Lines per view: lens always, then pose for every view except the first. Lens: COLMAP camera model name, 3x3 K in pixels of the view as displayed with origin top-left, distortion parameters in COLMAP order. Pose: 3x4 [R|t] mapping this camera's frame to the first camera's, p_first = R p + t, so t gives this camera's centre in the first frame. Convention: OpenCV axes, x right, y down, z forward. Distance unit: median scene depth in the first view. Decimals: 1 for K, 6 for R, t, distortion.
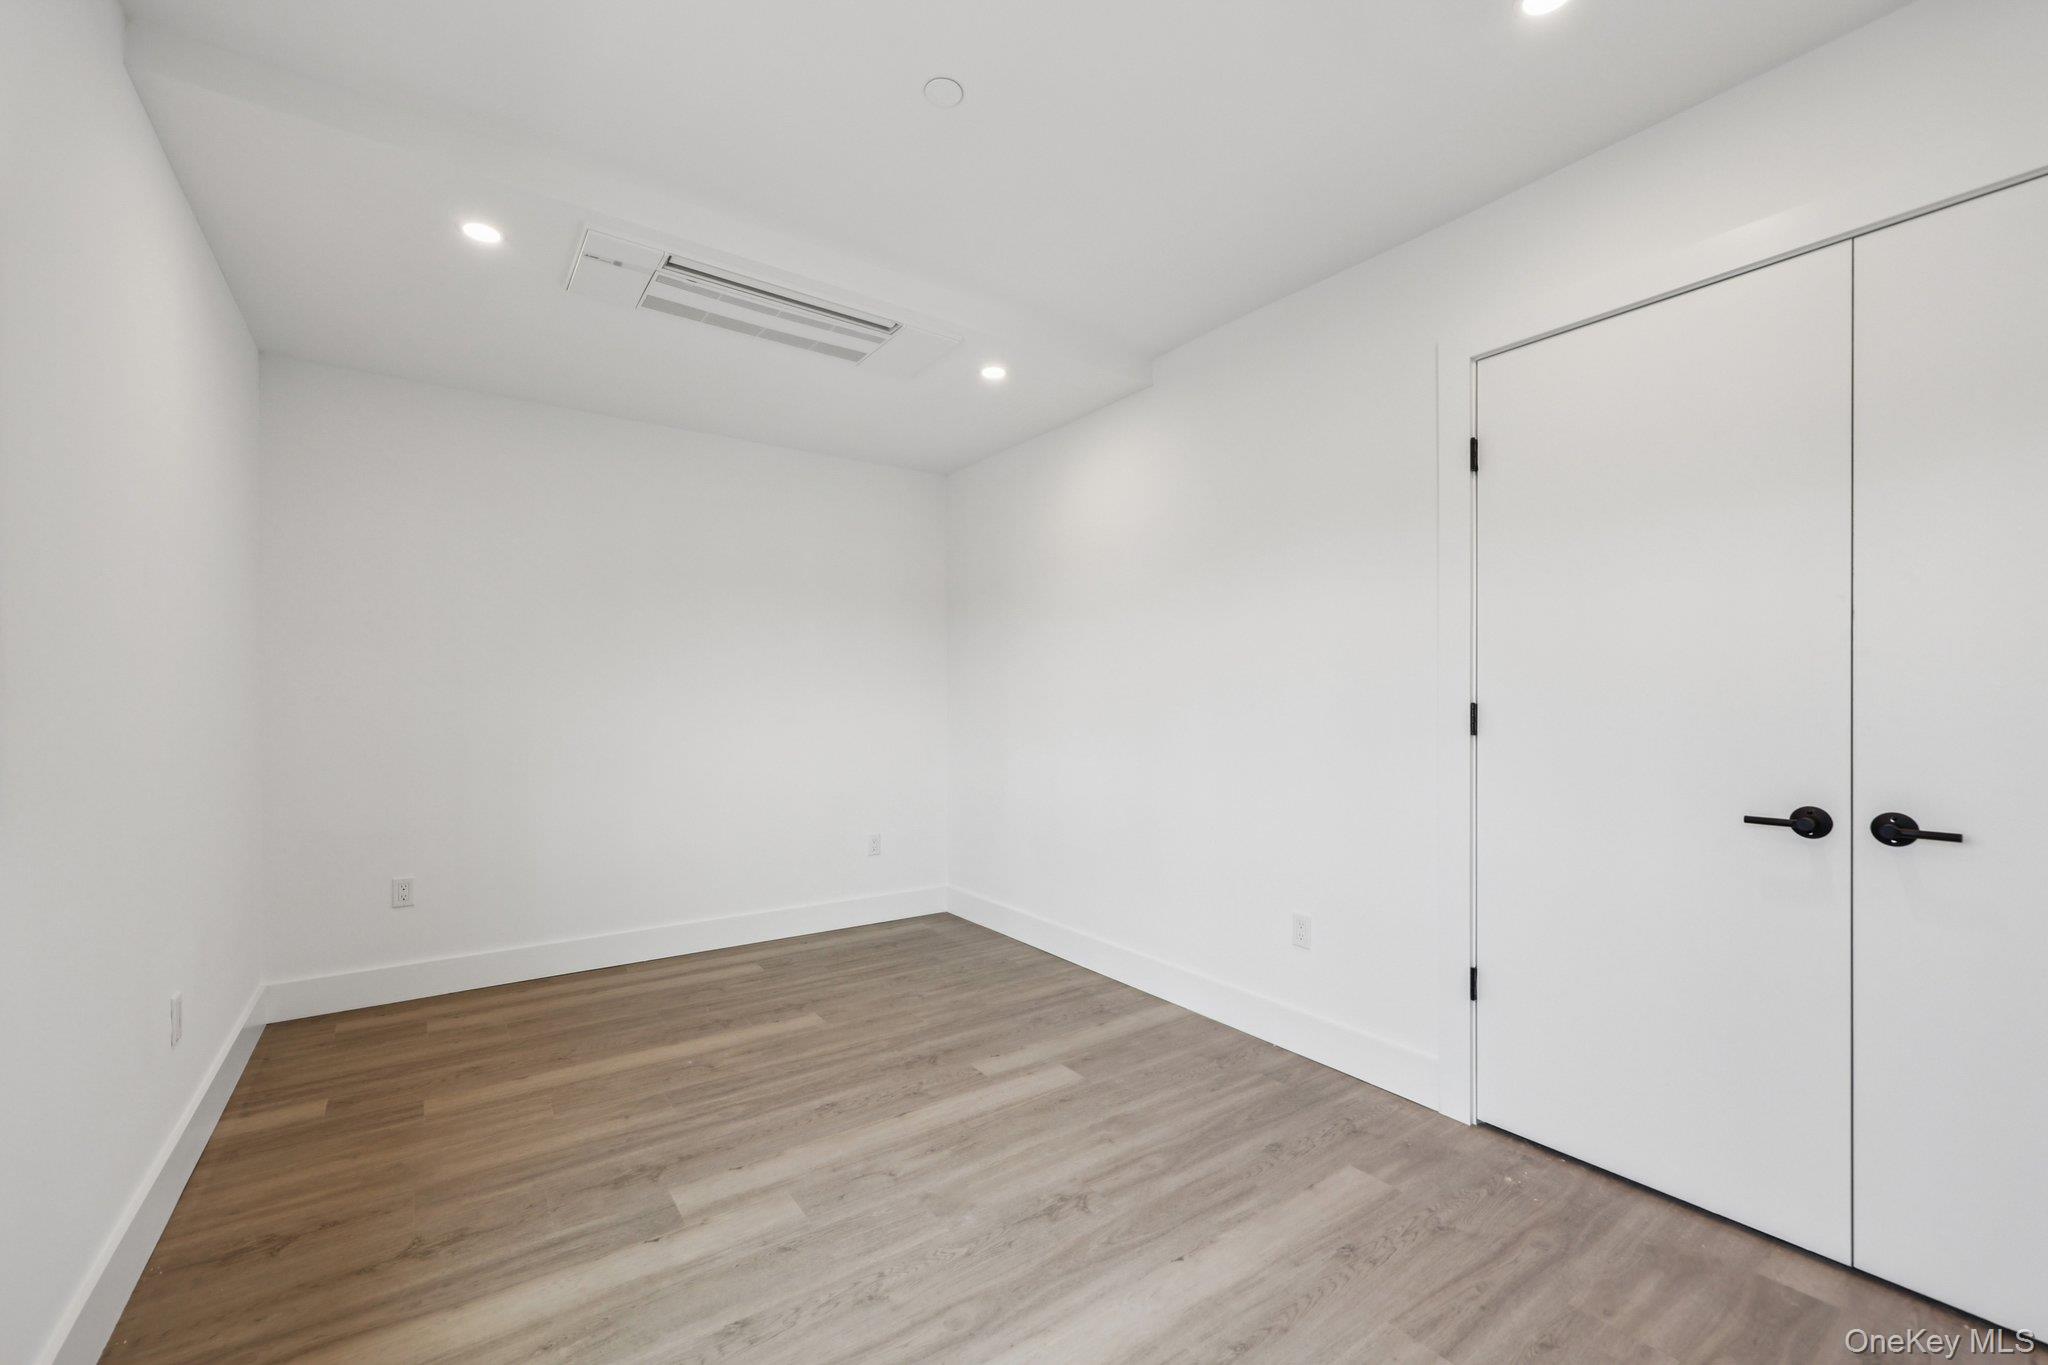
lens RADIAL K [[837.9, 0, 1019.2], [0, 837.9, 703.2], [0, 0, 1]] dist [0.002312, 0.000087]
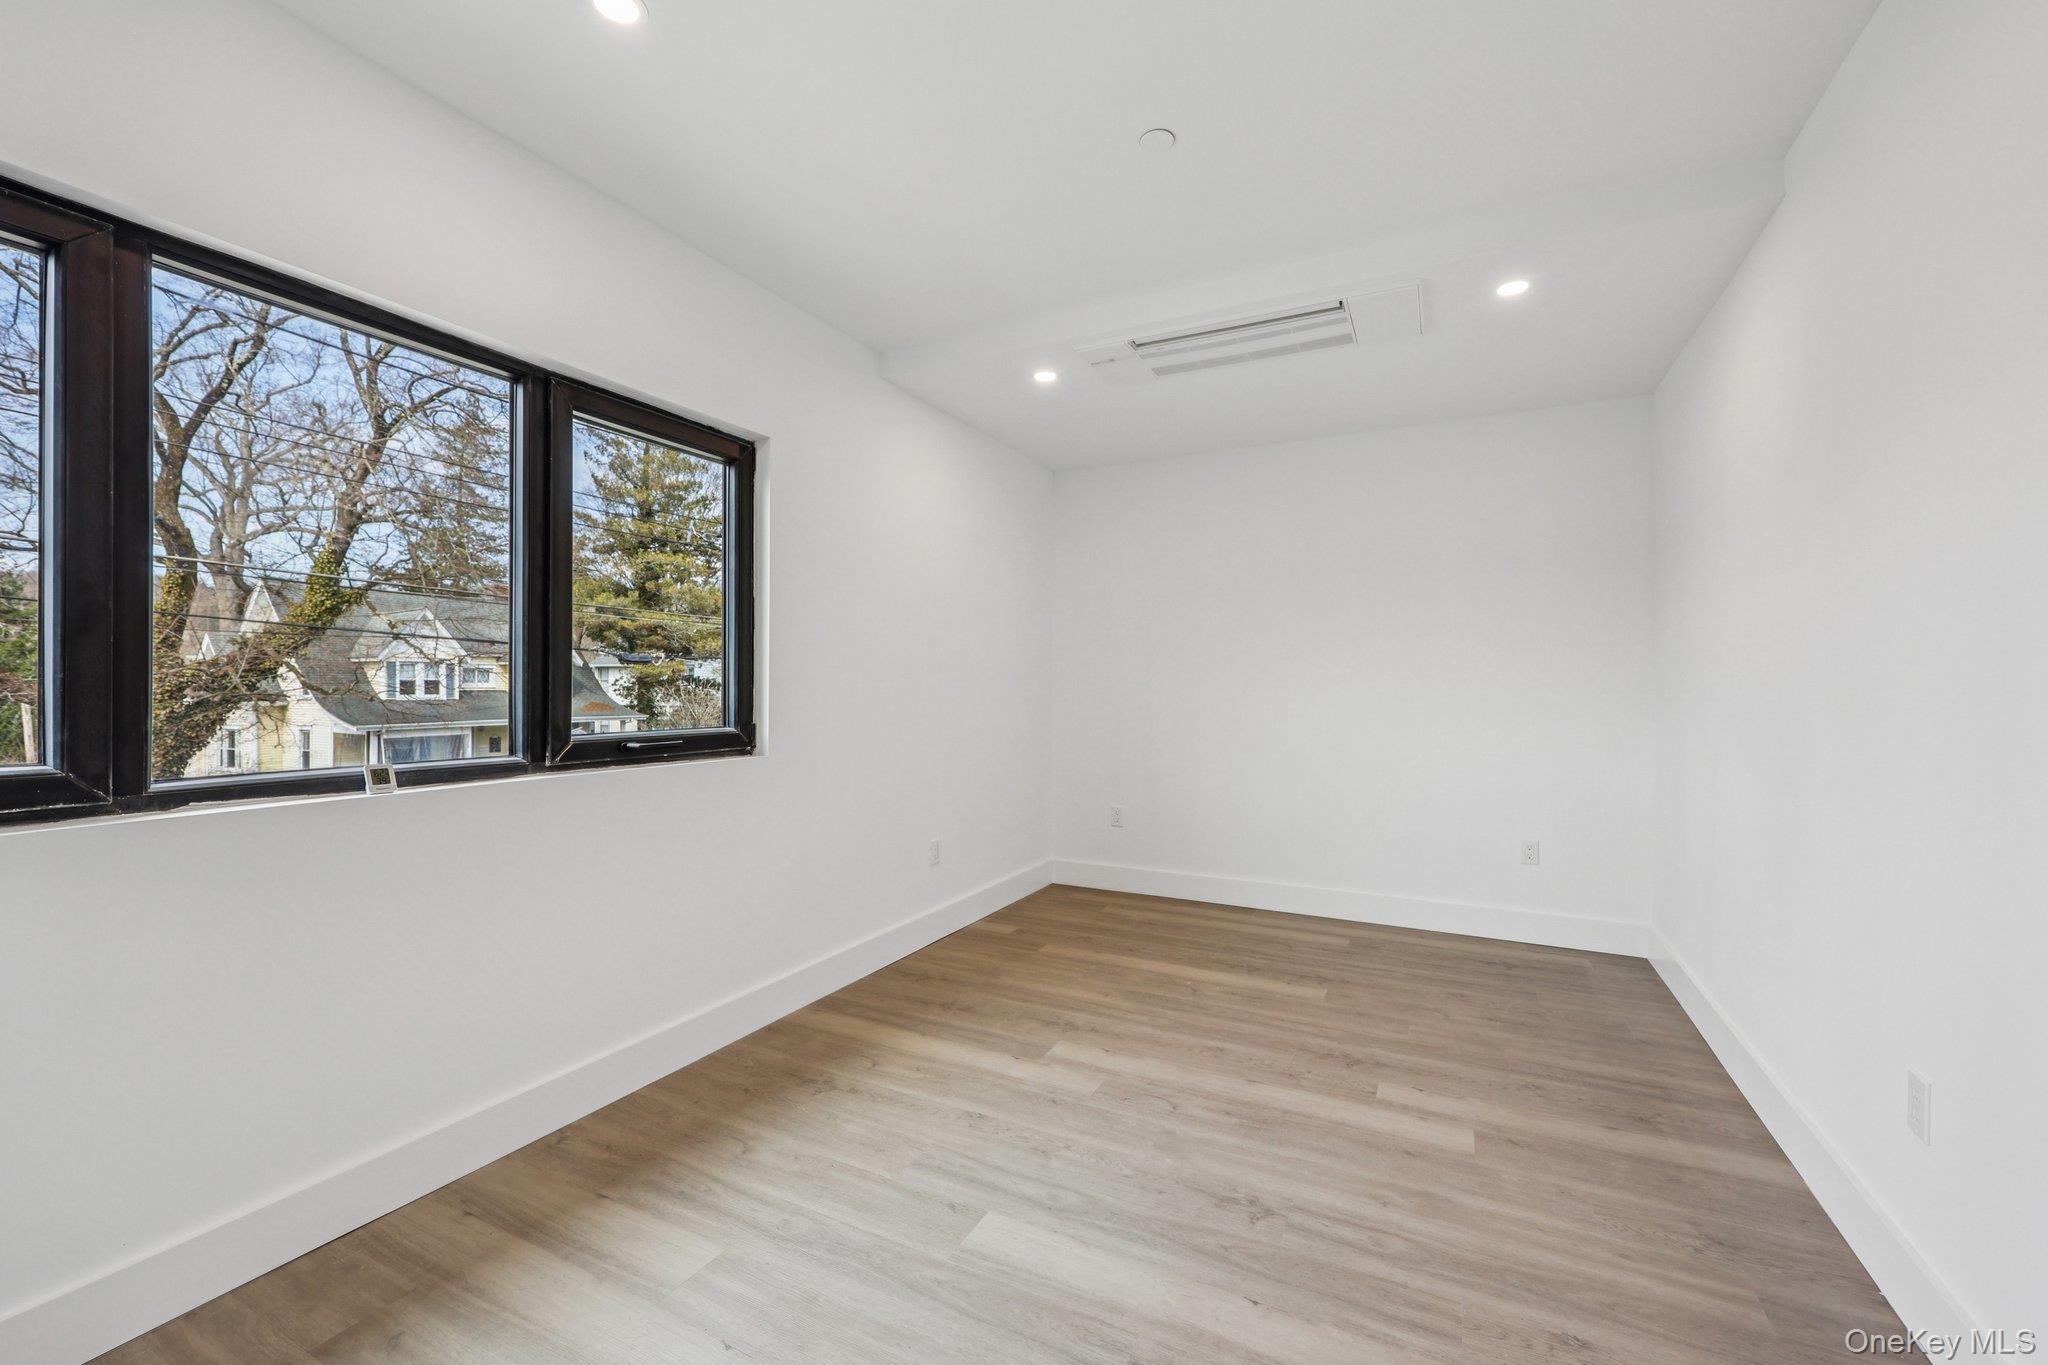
lens RADIAL K [[827.7, 0, 1024.9], [0, 827.7, 683.1], [0, 0, 1]] dist [0.001781, -0.000013]
pose [[0.459178, -0.001900, -0.888342, 0.620849], [-0.002580, 0.999991, -0.003473, -0.001309], [0.888341, 0.003887, 0.459169, 0.260632]]
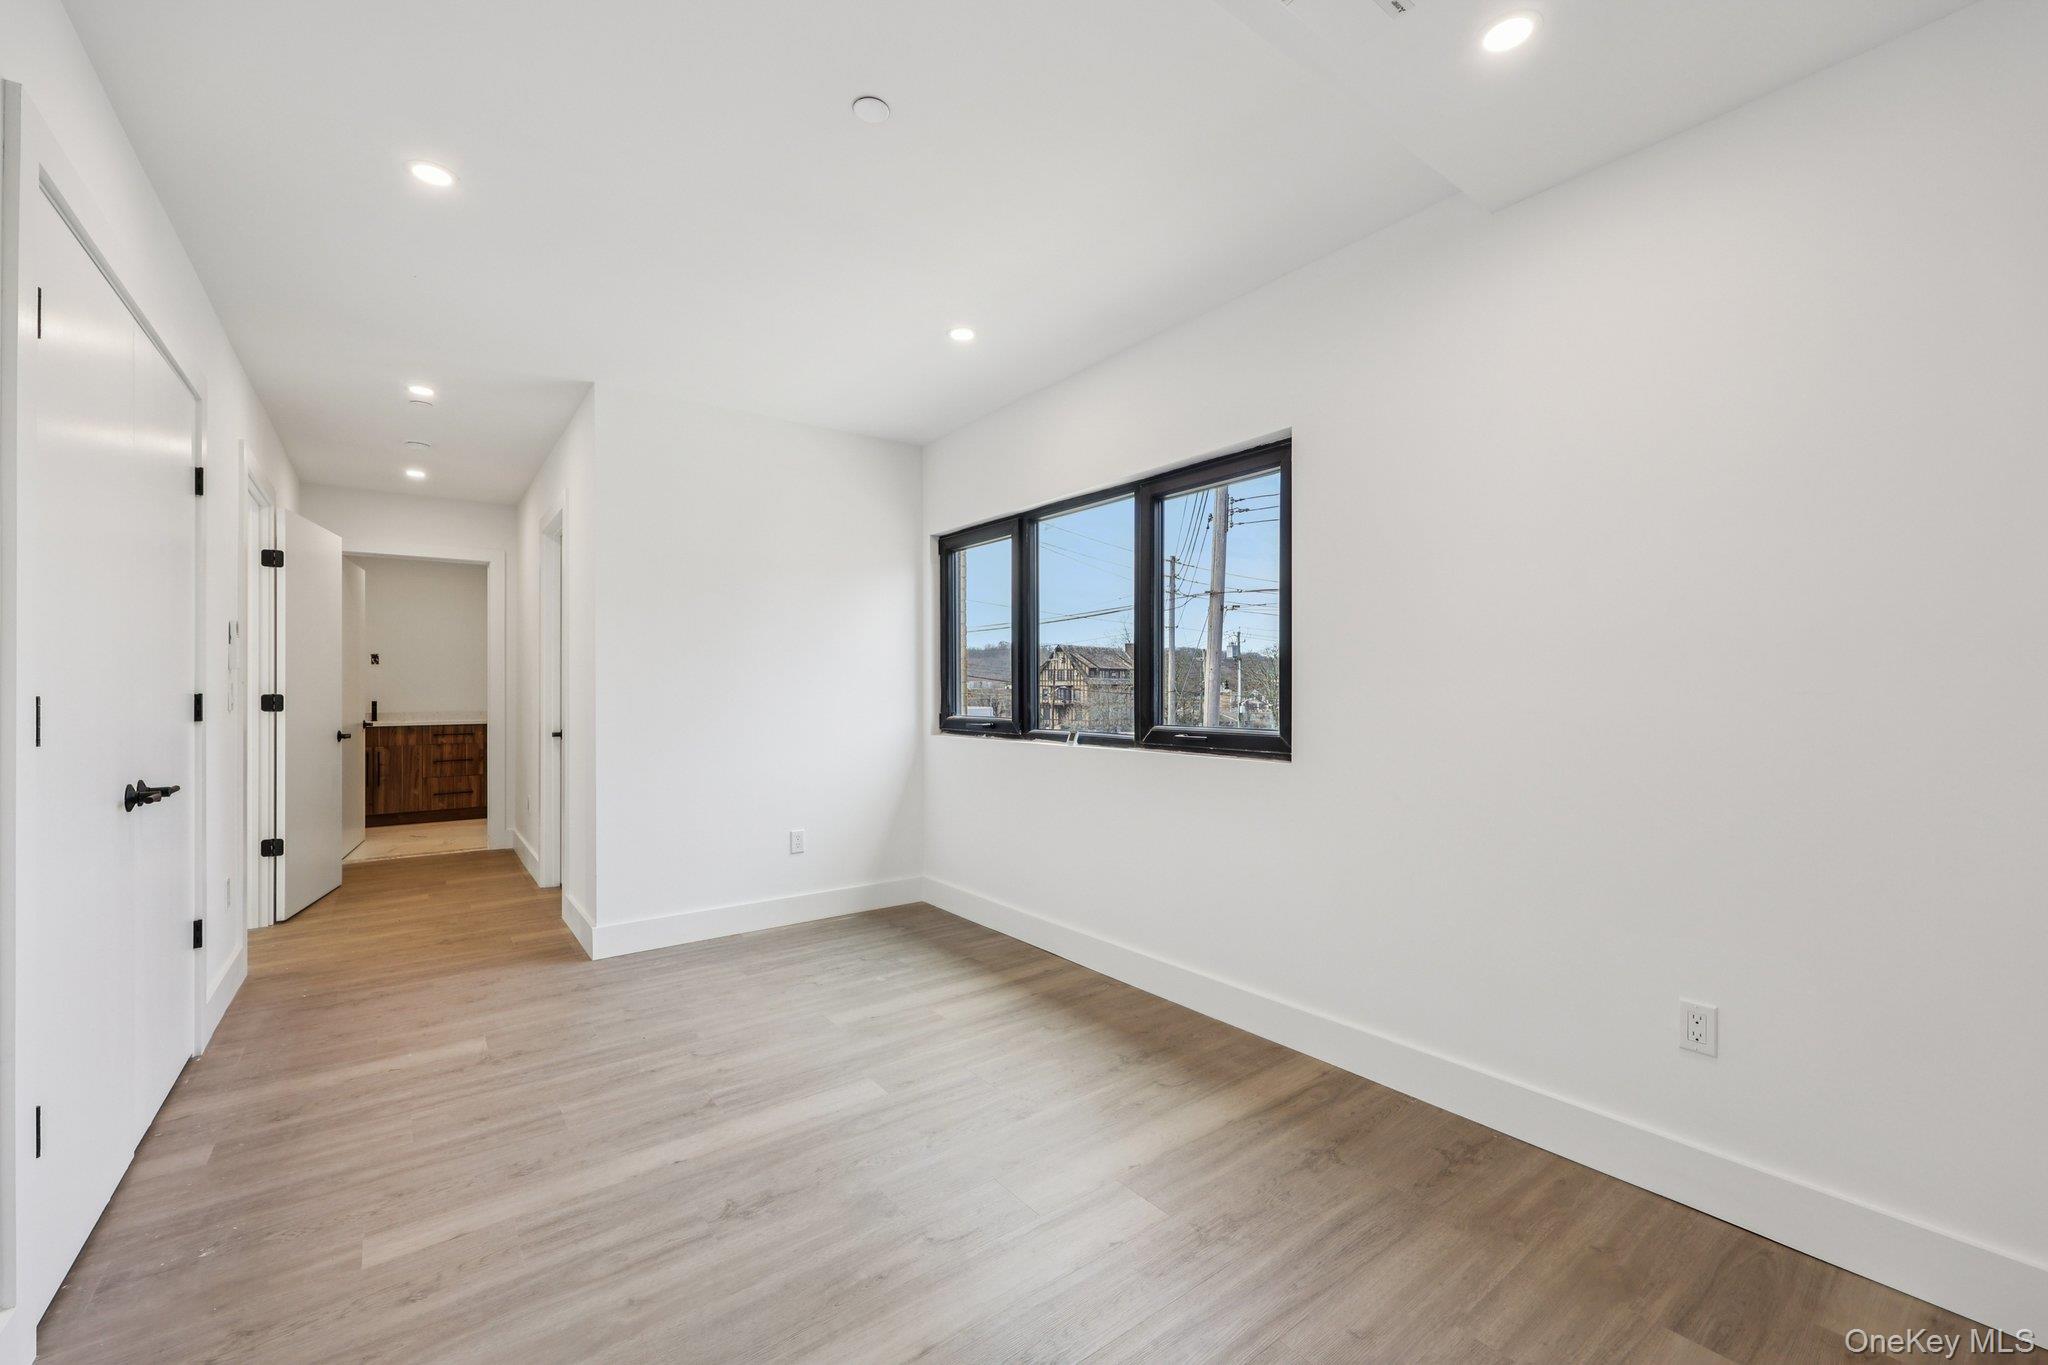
lens RADIAL K [[827.7, 0, 1024.9], [0, 827.7, 683.1], [0, 0, 1]] dist [0.001781, -0.000013]
pose [[-0.999513, 0.003887, -0.030977, -0.188770], [0.004100, 0.999968, -0.006835, -0.003300], [0.030949, -0.006959, -0.999497, 1.557547]]
